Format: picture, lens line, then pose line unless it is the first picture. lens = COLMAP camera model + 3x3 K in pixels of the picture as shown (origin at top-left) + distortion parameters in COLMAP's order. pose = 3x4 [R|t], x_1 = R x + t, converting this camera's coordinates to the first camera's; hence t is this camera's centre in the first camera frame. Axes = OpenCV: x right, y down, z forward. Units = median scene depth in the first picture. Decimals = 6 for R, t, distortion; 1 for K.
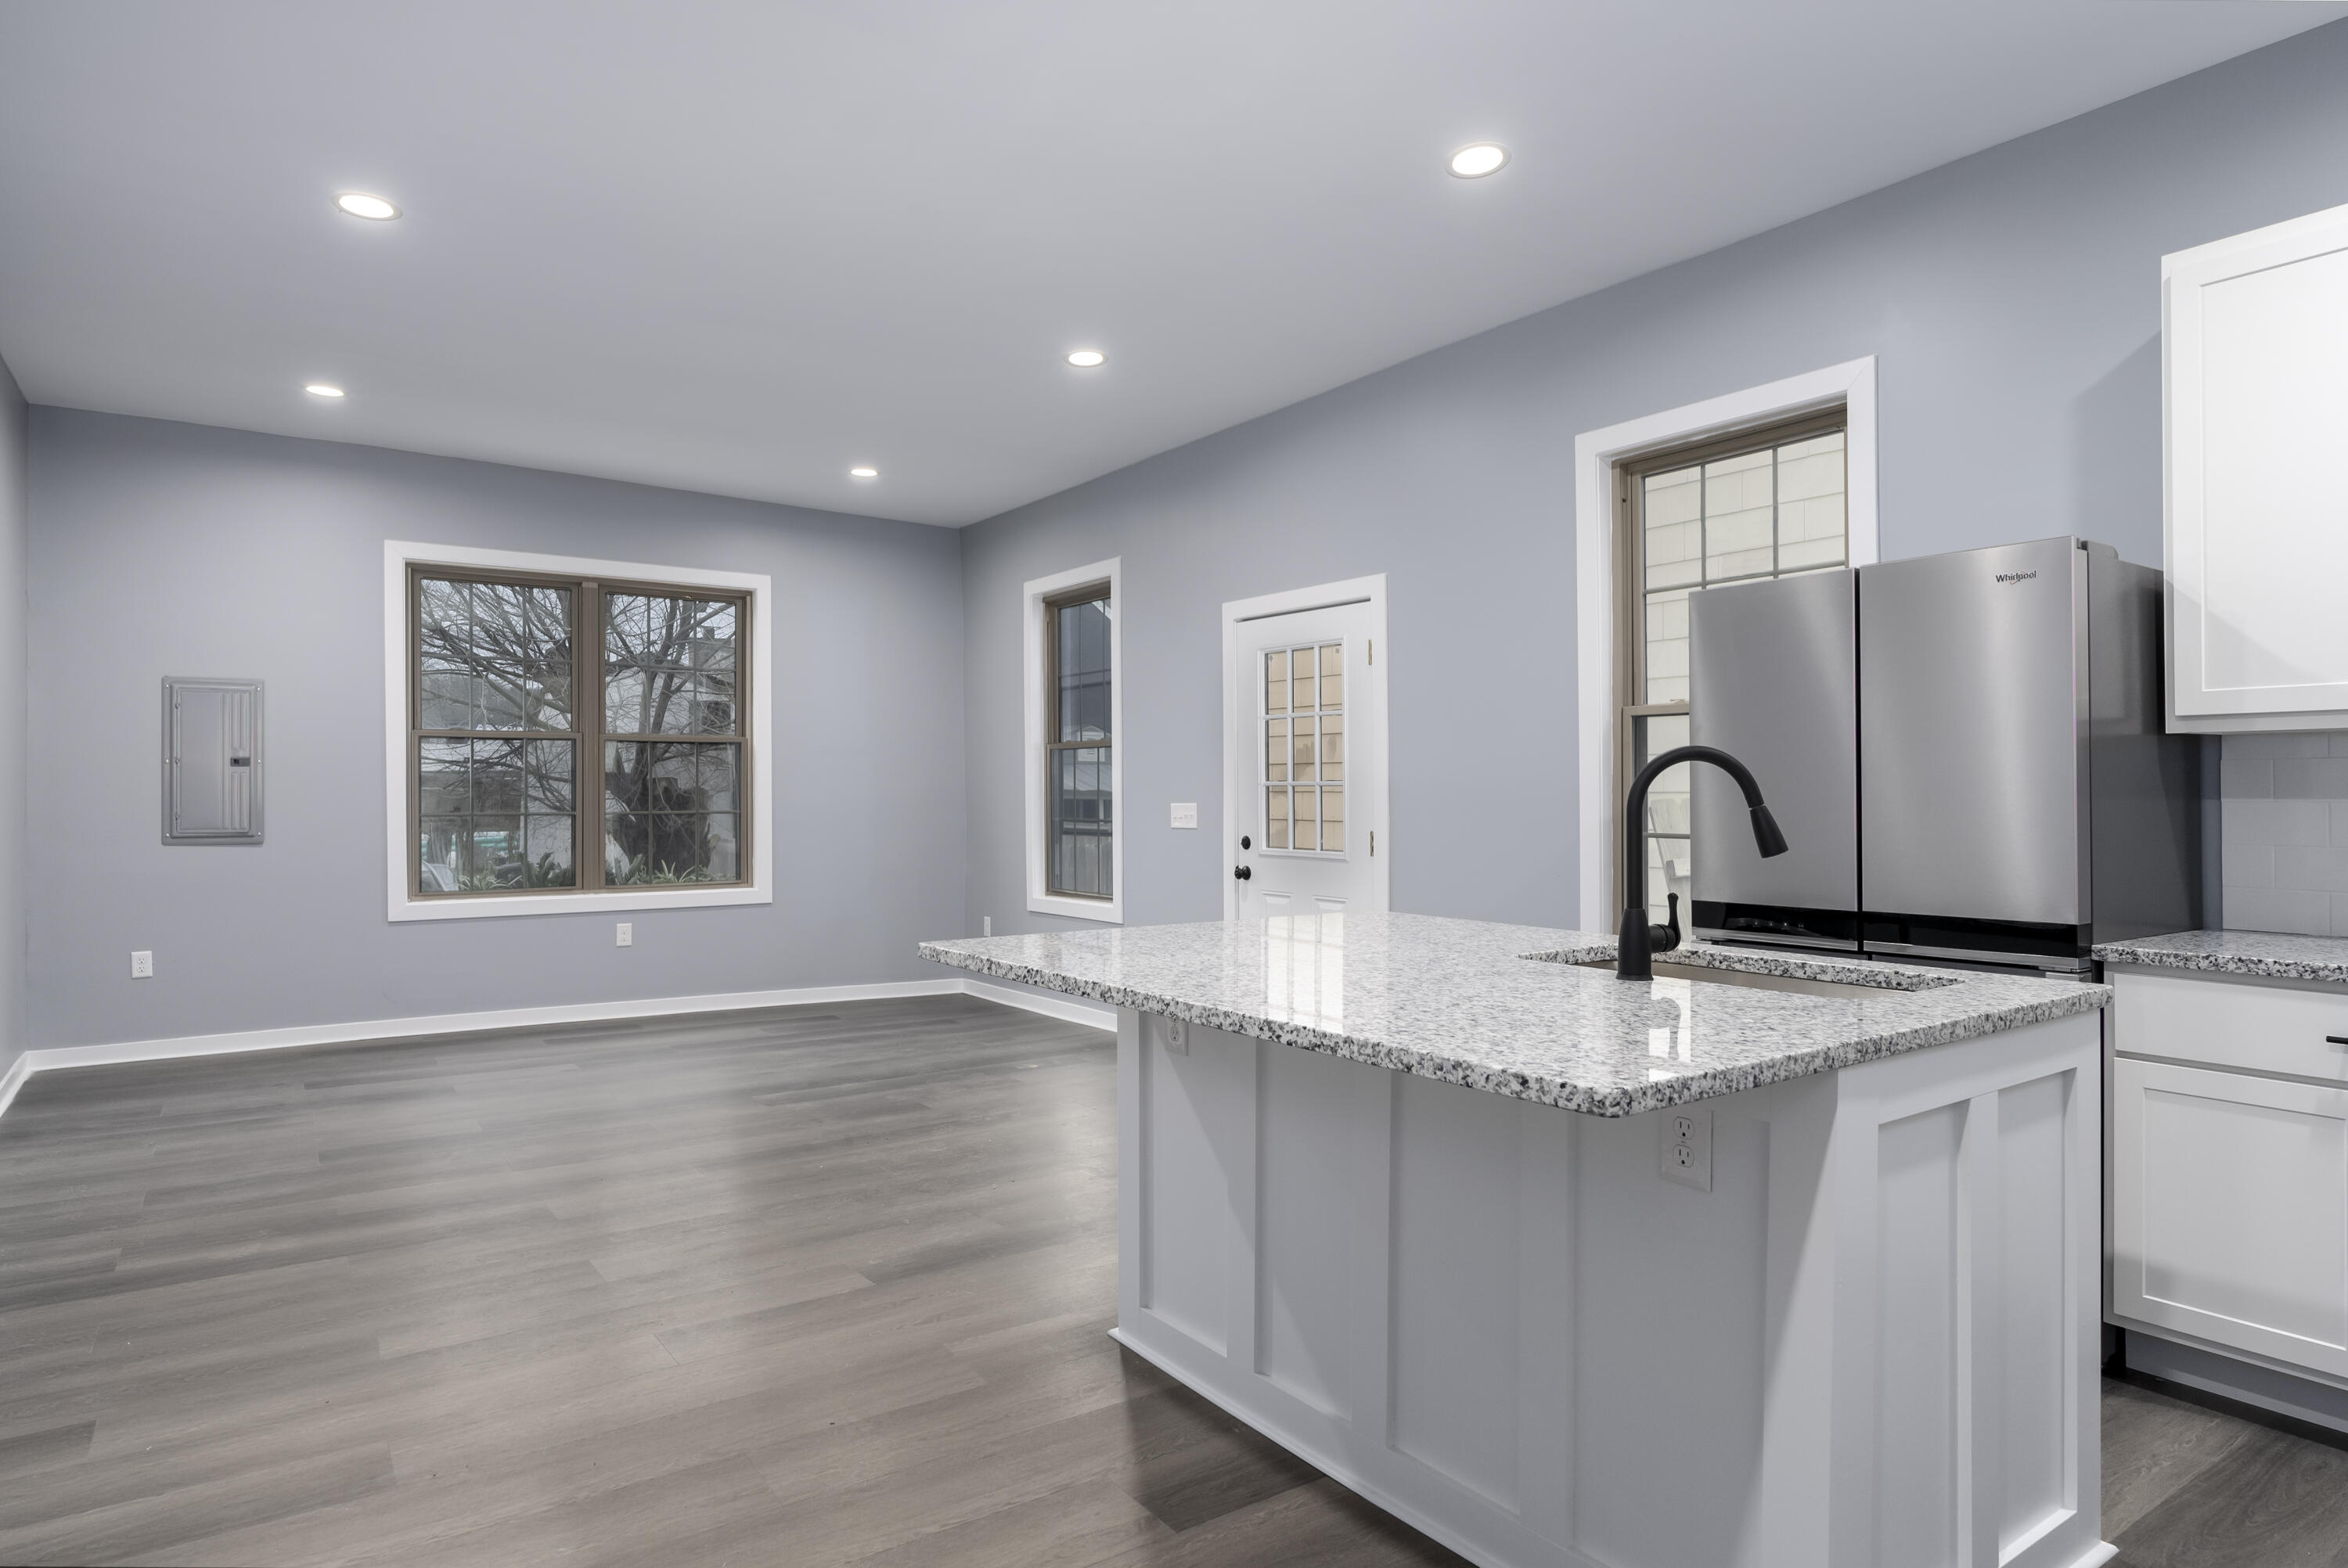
lens RADIAL K [[1340.7, 0, 1181.2], [0, 1340.7, 781.9], [0, 0, 1]] dist [-0.000706, -0.000466]
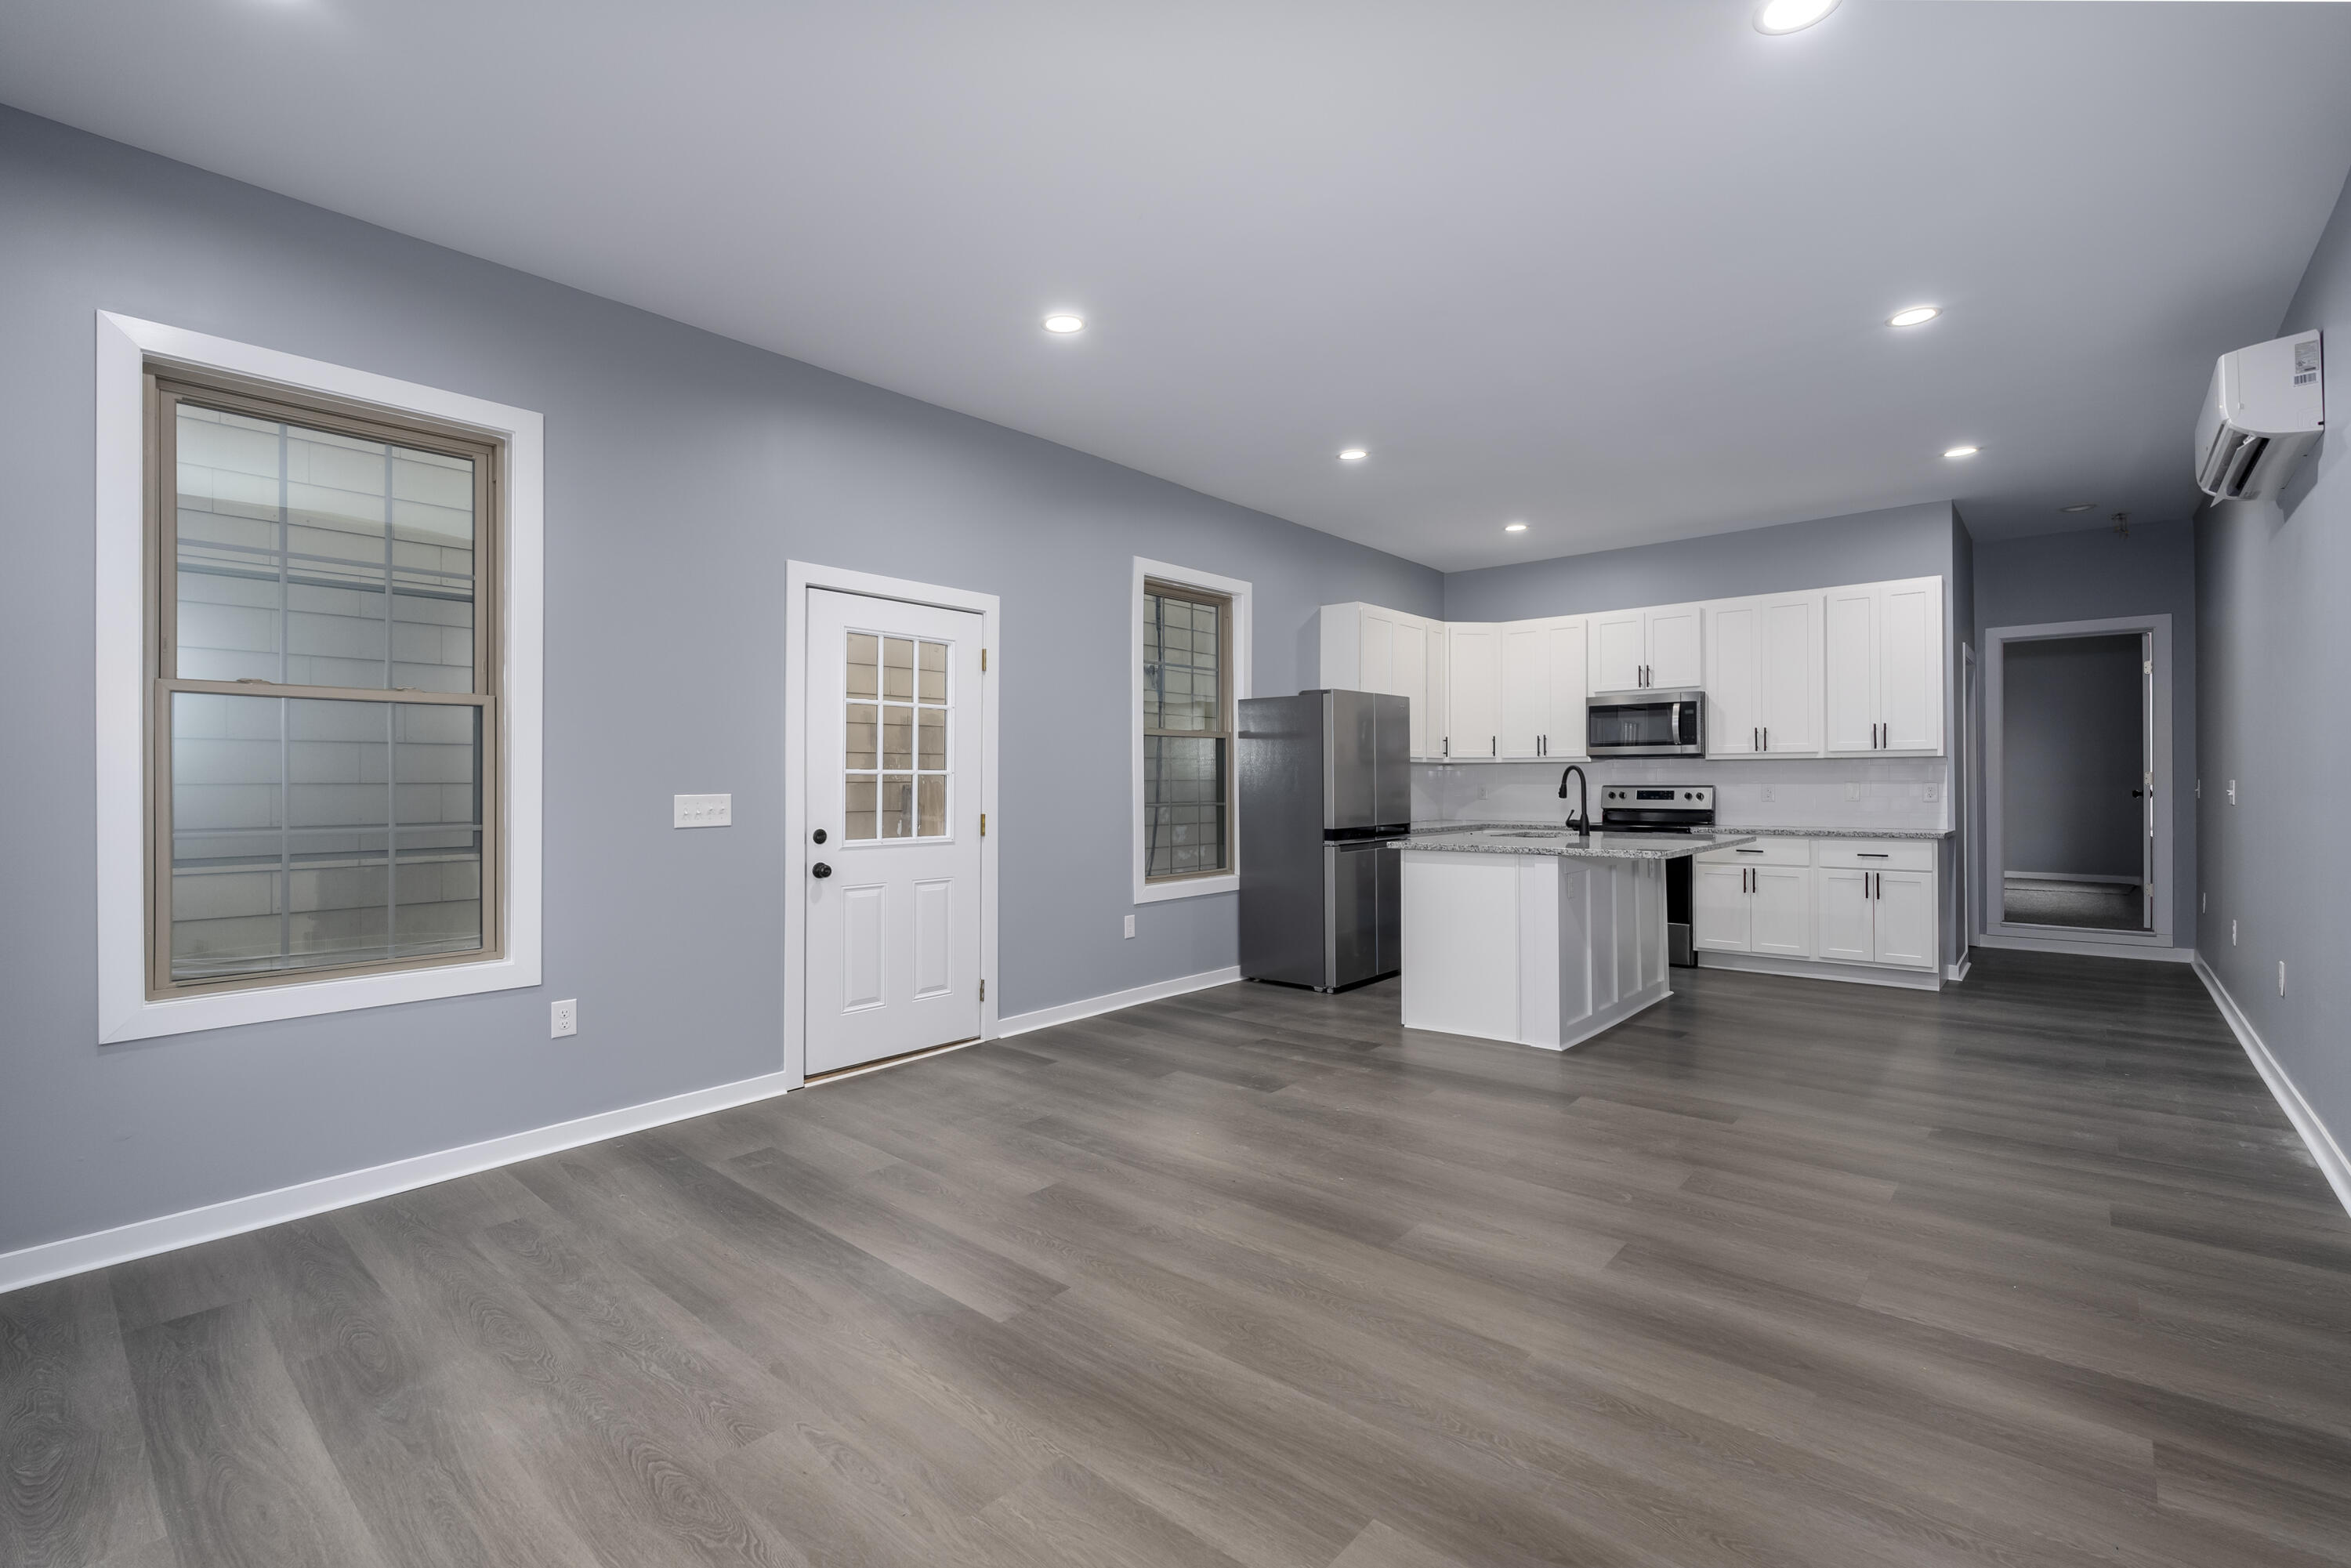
lens RADIAL K [[1061.8, 0, 1172.0], [0, 1061.8, 775.3], [0, 0, 1]] dist [0.003133, 0.000182]
pose [[-0.248905, 0.005136, 0.968514, -1.401792], [-0.005296, 0.999964, -0.006663, 0.015486], [-0.968513, -0.006788, -0.248869, 1.900845]]
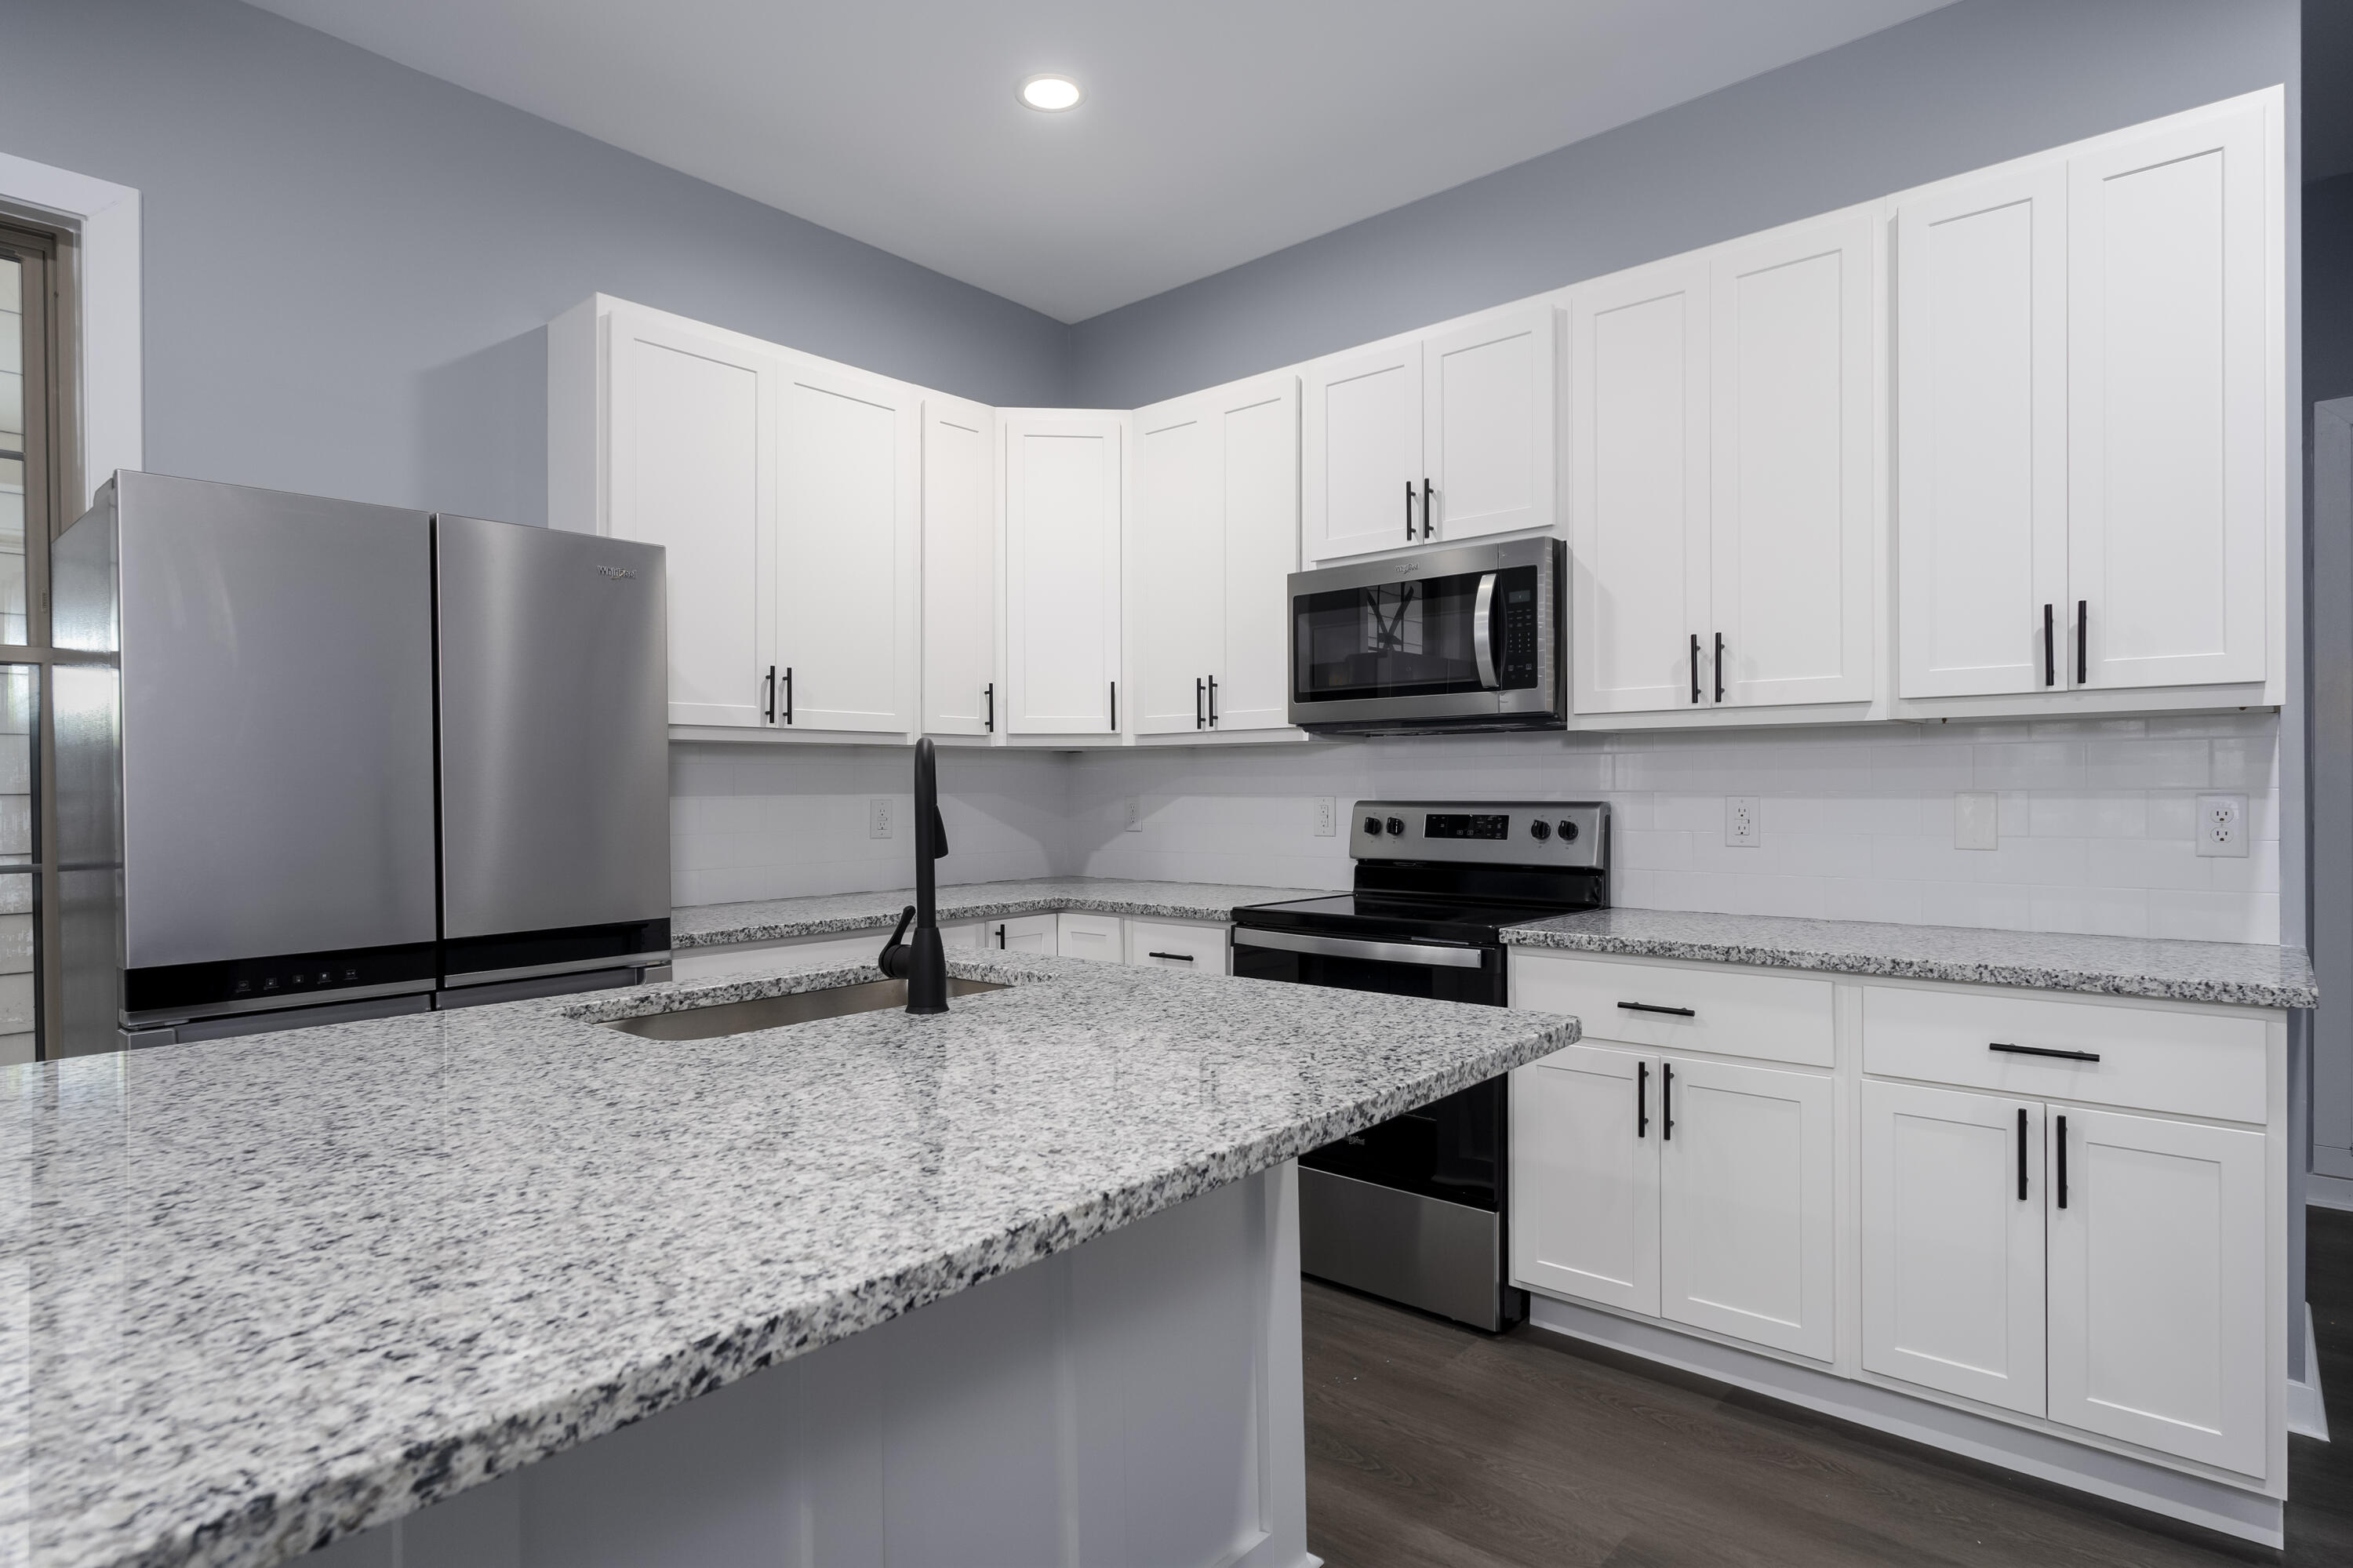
lens RADIAL K [[1250.5, 0, 1185.3], [0, 1250.5, 793.5], [0, 0, 1]] dist [0.006779, 0.001500]
pose [[-0.245656, -0.005815, 0.969340, -0.338030], [-0.000727, 0.999983, 0.005815, 0.003072], [-0.969357, 0.000724, -0.245657, 0.744729]]
